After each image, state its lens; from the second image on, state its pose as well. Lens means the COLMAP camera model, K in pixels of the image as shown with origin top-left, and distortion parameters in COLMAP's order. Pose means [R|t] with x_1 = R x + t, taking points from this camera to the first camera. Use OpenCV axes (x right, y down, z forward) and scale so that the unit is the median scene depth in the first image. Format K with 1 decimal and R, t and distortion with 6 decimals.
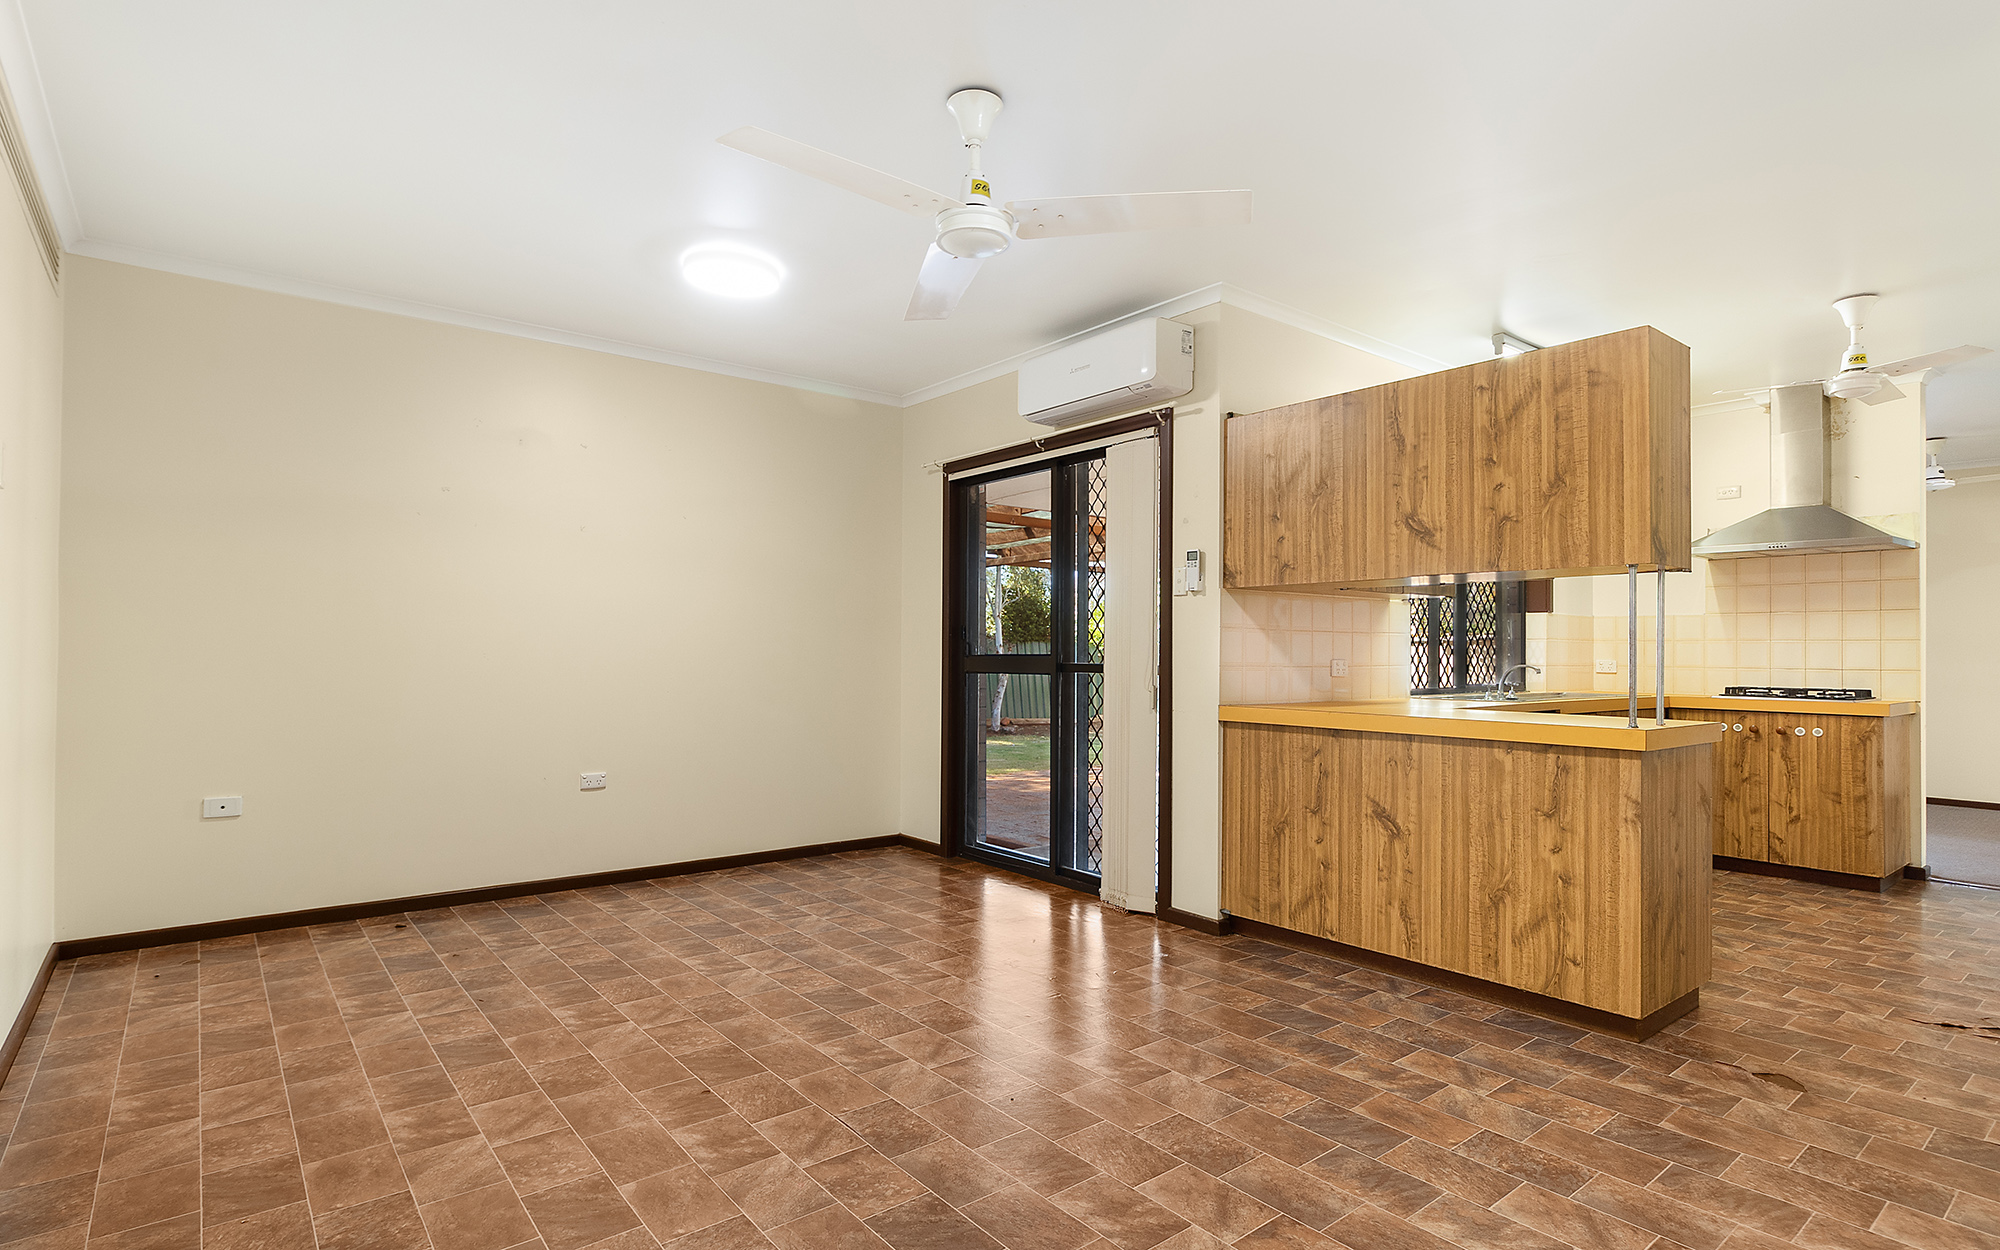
lens RADIAL K [[988.5, 0, 1000.0], [0, 988.5, 625.0], [0, 0, 1]] dist [-0.031232, -0.000922]
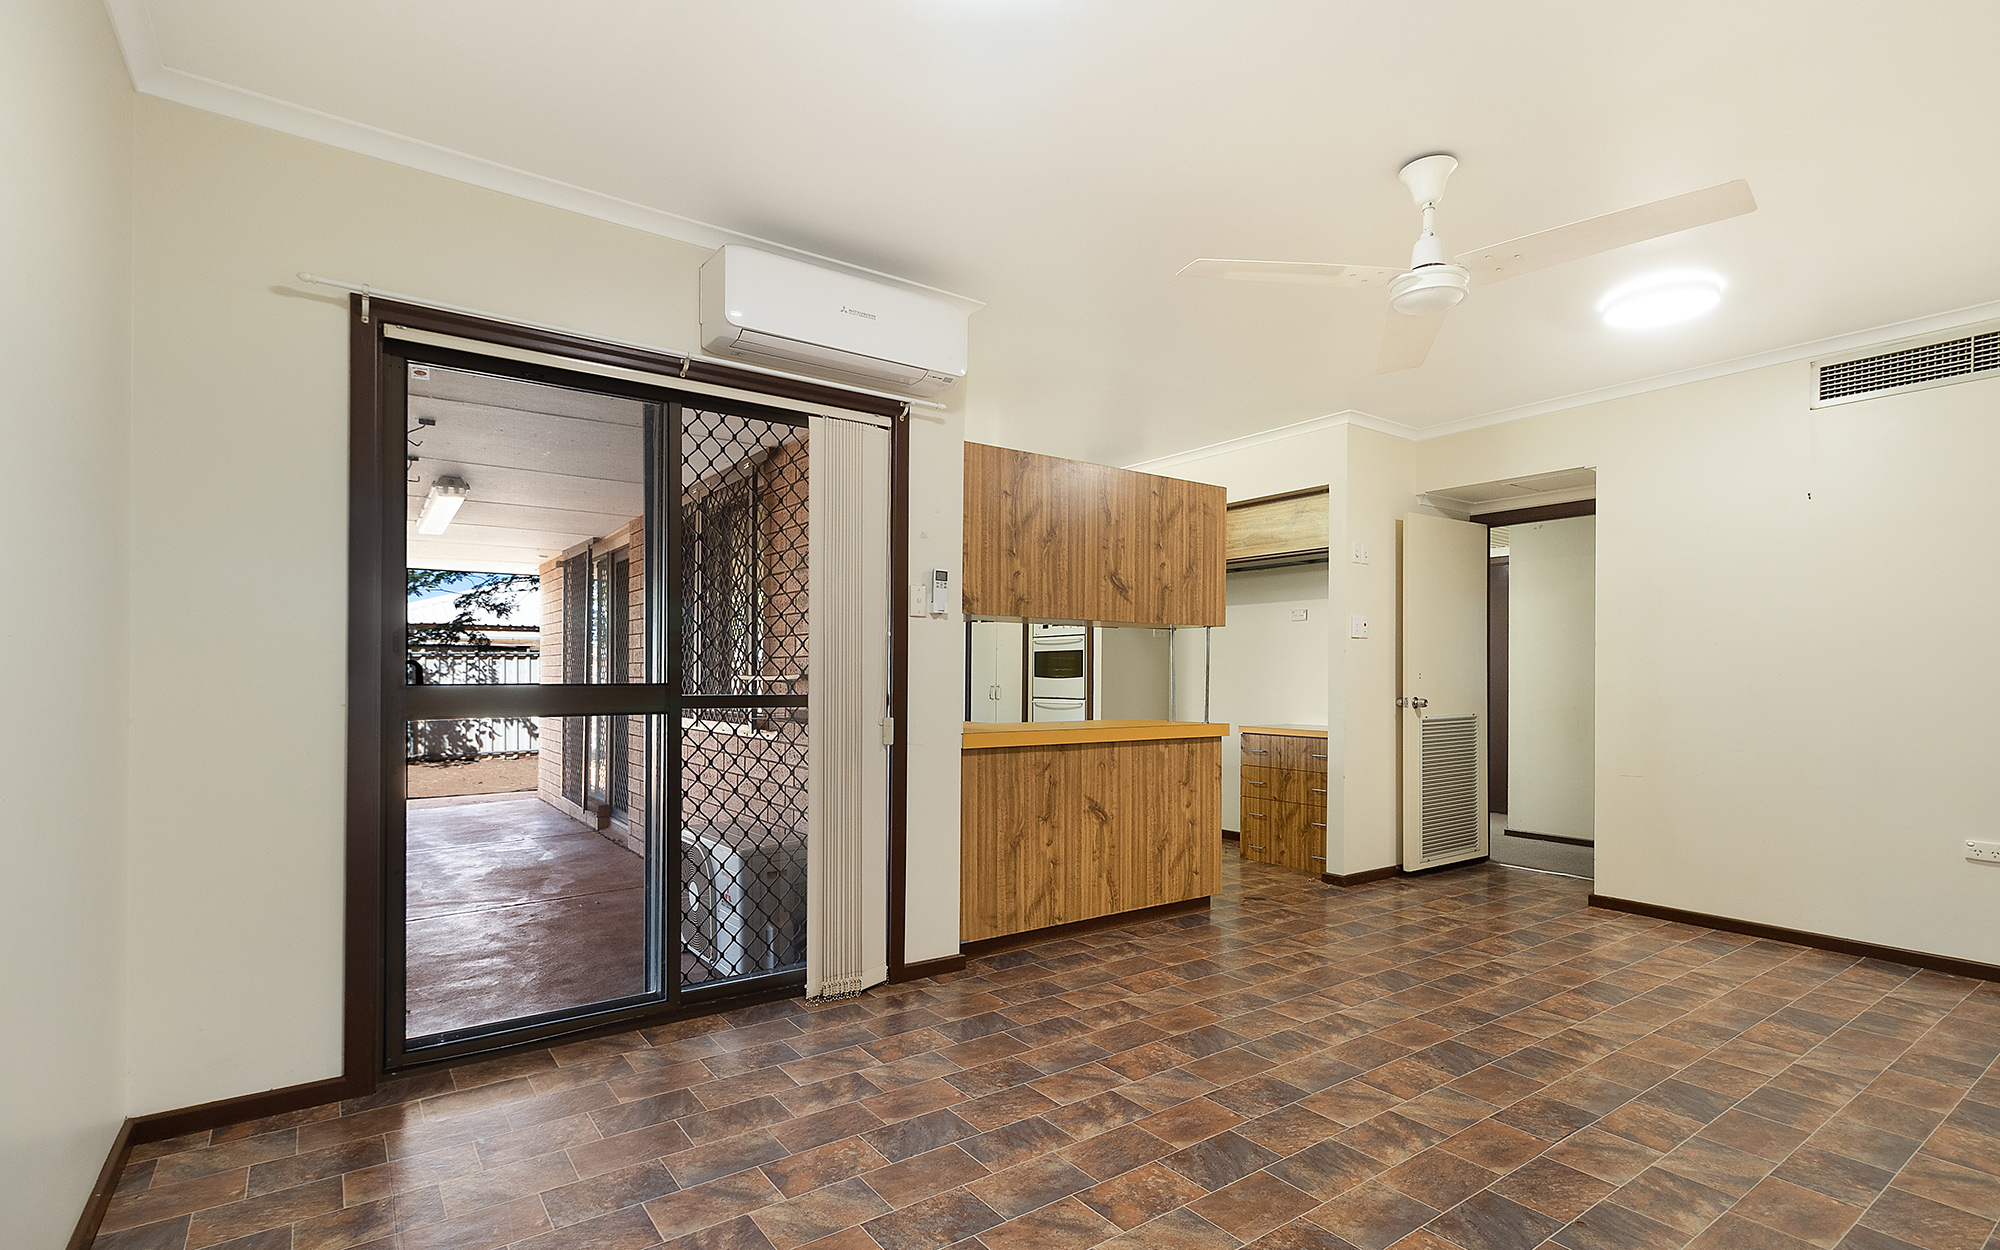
lens RADIAL K [[952.7, 0, 1022.9], [0, 952.7, 665.9], [0, 0, 1]] dist [-0.000400, 0.045931]
pose [[0.032863, 0.003499, 0.999454, -0.774549], [-0.032034, 0.999484, -0.002445, 0.016068], [-0.998946, -0.031936, 0.032958, 0.982550]]
